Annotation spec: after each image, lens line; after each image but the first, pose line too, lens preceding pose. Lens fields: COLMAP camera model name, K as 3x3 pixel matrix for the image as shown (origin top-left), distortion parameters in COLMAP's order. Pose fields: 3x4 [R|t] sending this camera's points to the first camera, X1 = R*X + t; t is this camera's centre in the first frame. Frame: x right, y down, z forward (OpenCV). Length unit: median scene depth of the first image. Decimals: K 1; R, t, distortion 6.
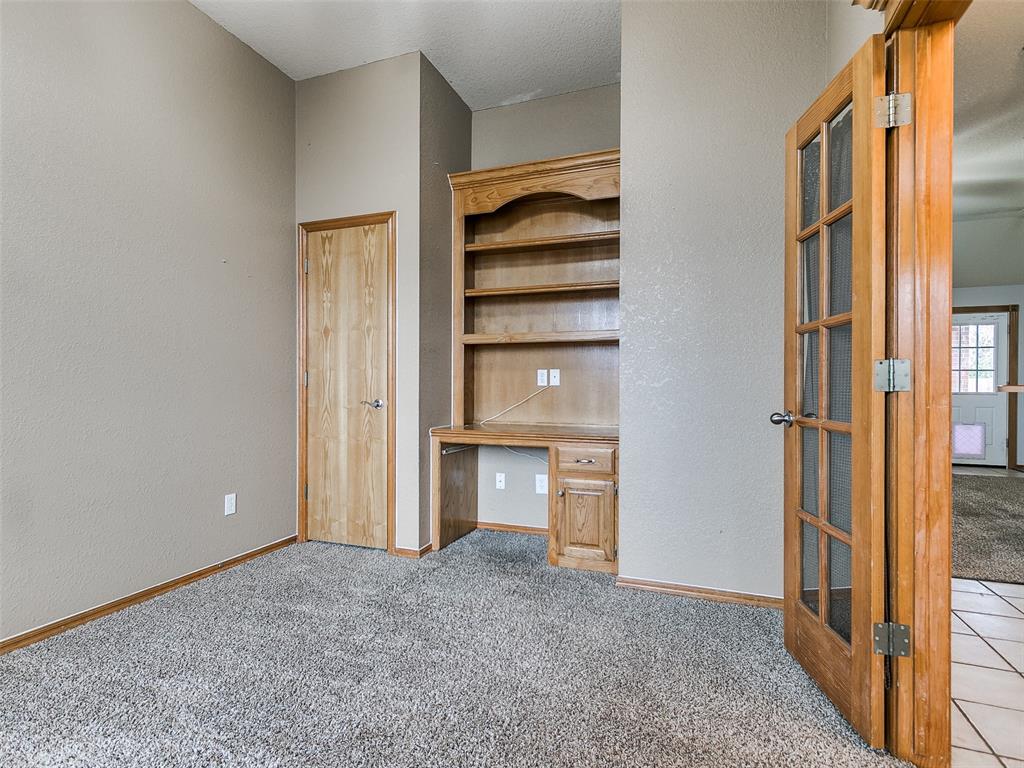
lens RADIAL K [[526.4, 0, 506.2], [0, 526.4, 388.2], [0, 0, 1]] dist [0.002753, -0.002730]
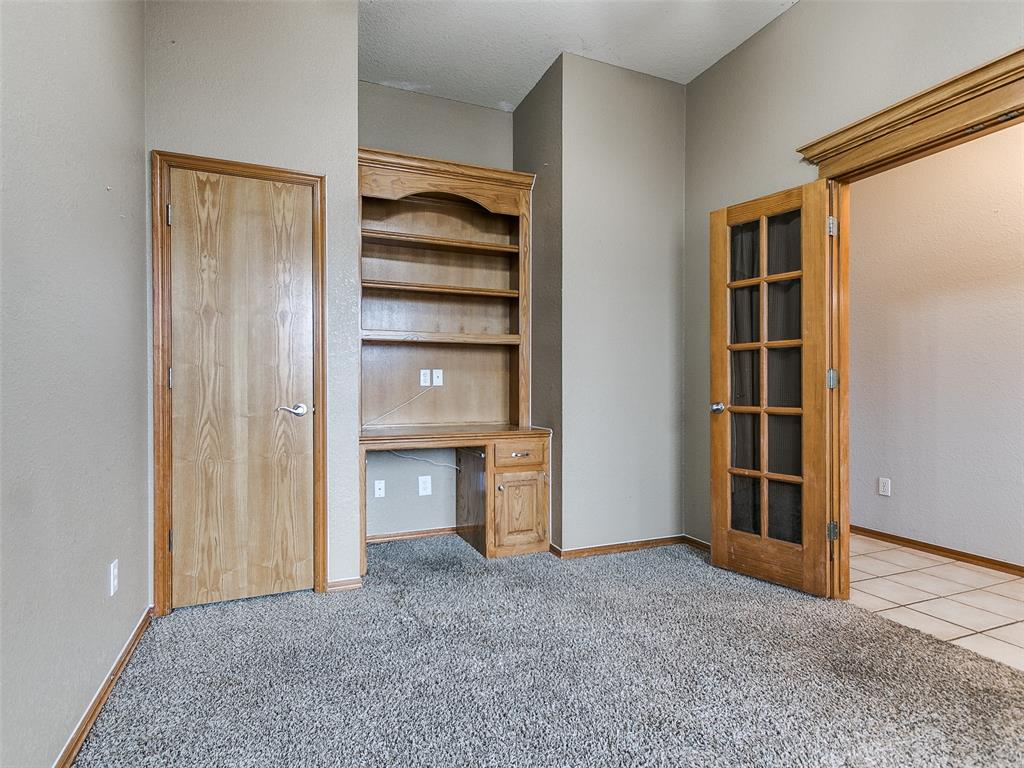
lens RADIAL K [[525.0, 0, 490.1], [0, 525.0, 386.6], [0, 0, 1]] dist [0.002951, -0.000297]
pose [[0.736868, -0.005976, 0.676010, -0.550024], [0.006333, 0.999978, 0.001937, -0.004753], [-0.676007, 0.002854, 0.736890, 0.209104]]
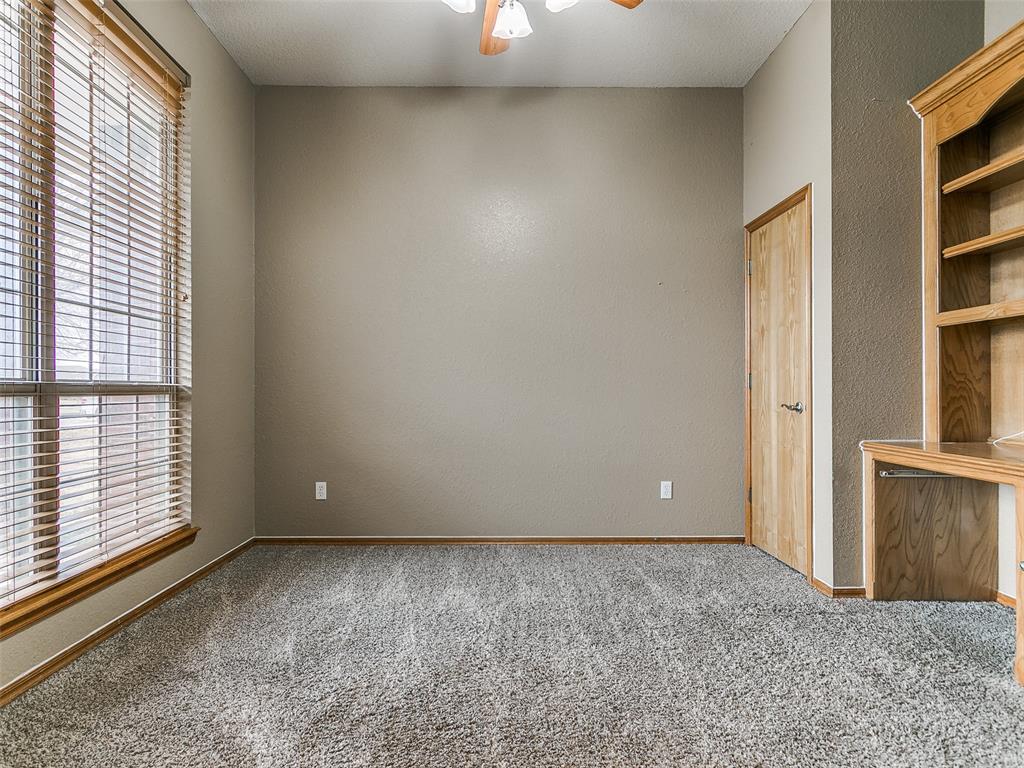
lens RADIAL K [[526.4, 0, 506.2], [0, 526.4, 388.2], [0, 0, 1]] dist [0.002753, -0.002730]
pose [[0.370463, -0.008328, -0.928810, 0.380524], [-0.001035, 0.999955, -0.009378, 0.006006], [0.928847, 0.004436, 0.370438, 0.211795]]
